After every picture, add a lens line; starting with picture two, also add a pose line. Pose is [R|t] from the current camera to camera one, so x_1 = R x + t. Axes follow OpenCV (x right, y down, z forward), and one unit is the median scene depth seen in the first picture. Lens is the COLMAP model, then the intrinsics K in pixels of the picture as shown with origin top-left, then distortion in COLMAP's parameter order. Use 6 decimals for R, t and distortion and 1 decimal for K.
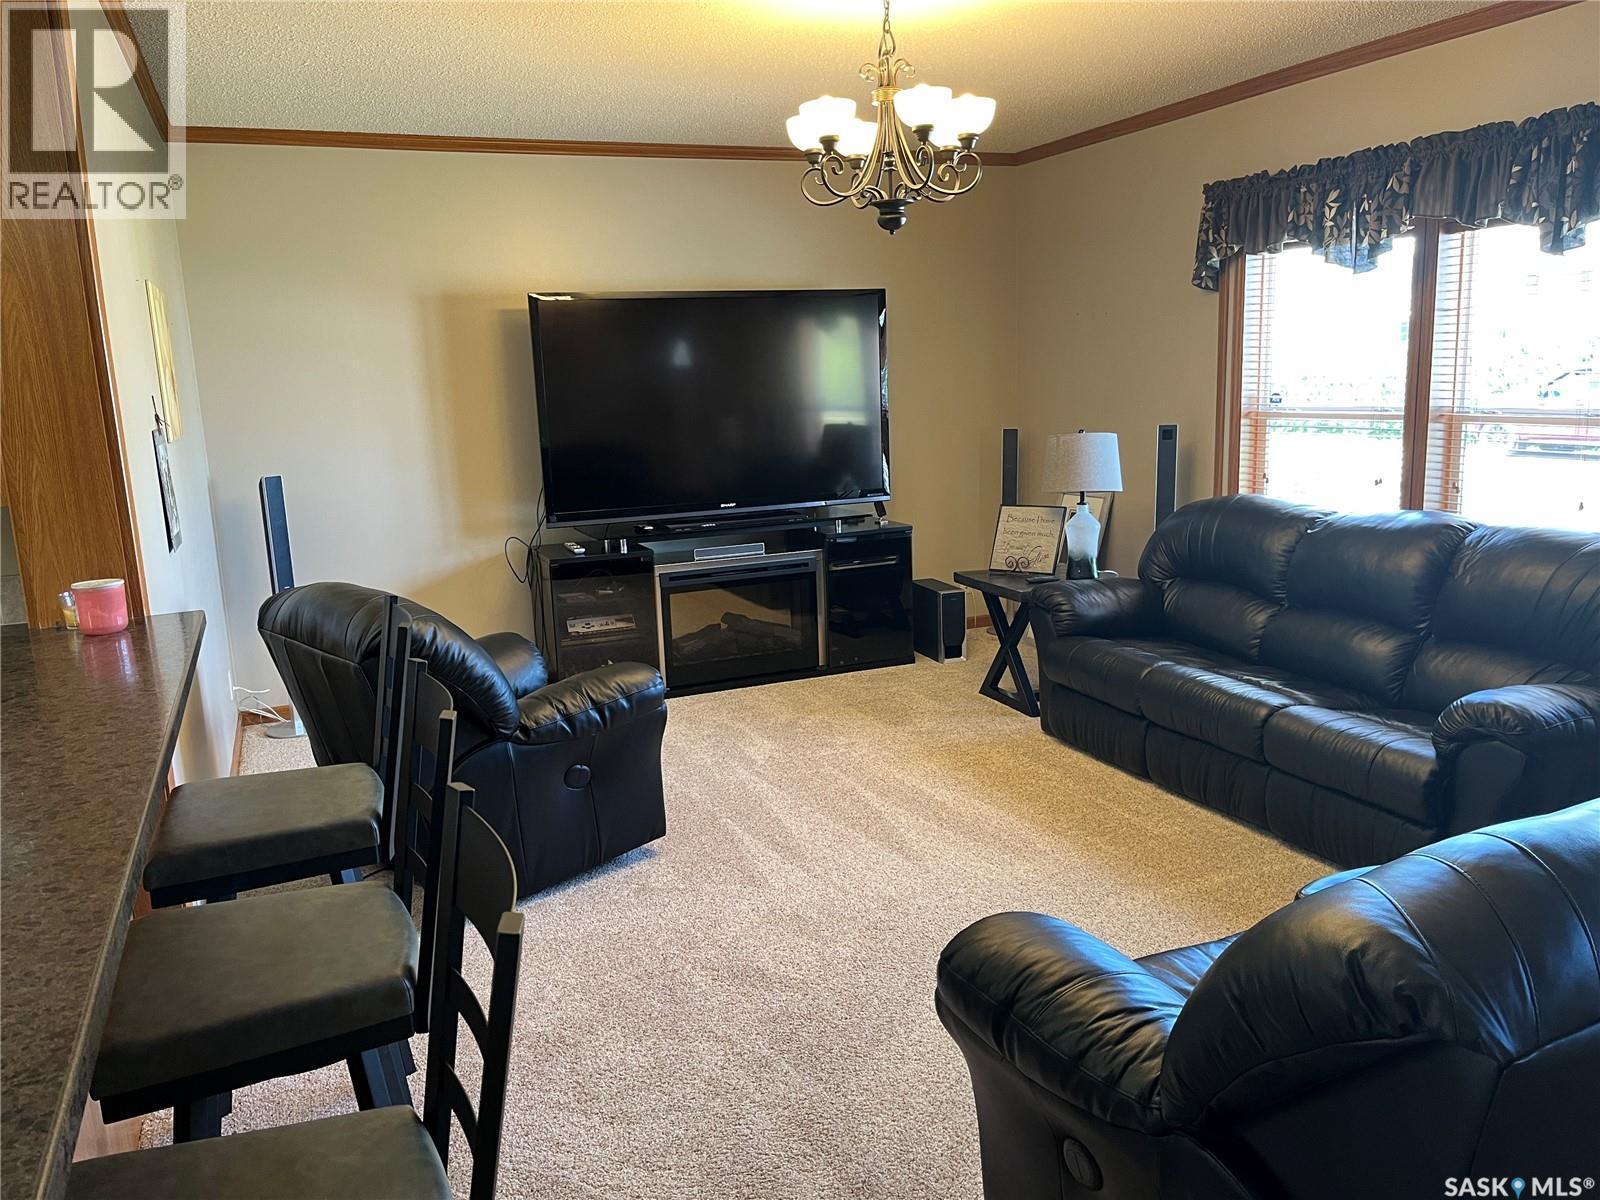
lens RADIAL K [[1226.1, 0, 800.0], [0, 1226.1, 600.0], [0, 0, 1]] dist [0.102964, -0.154062]
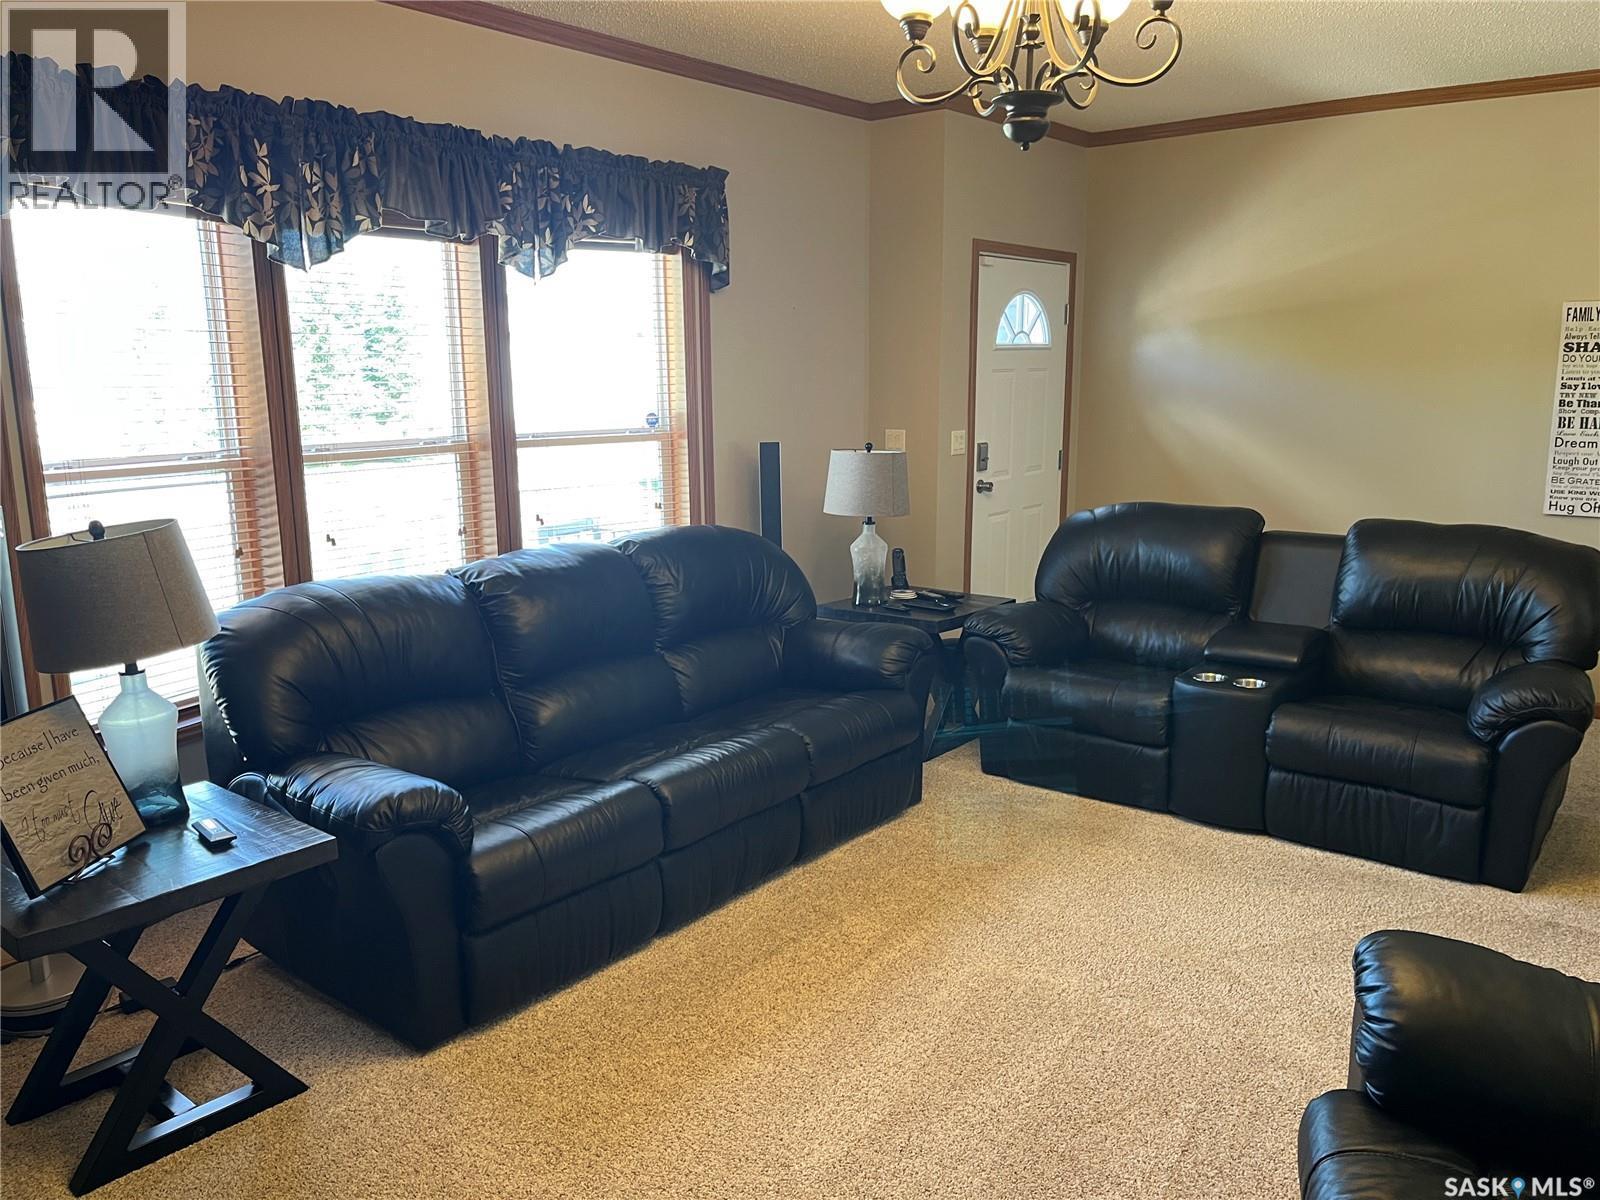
lens RADIAL K [[1226.1, 0, 800.0], [0, 1226.1, 600.0], [0, 0, 1]] dist [0.102964, -0.154062]
pose [[-0.487307, -0.117583, 0.865278, -0.414983], [0.195409, 0.951080, 0.239293, -0.228144], [-0.851086, 0.285692, -0.440491, 1.327811]]
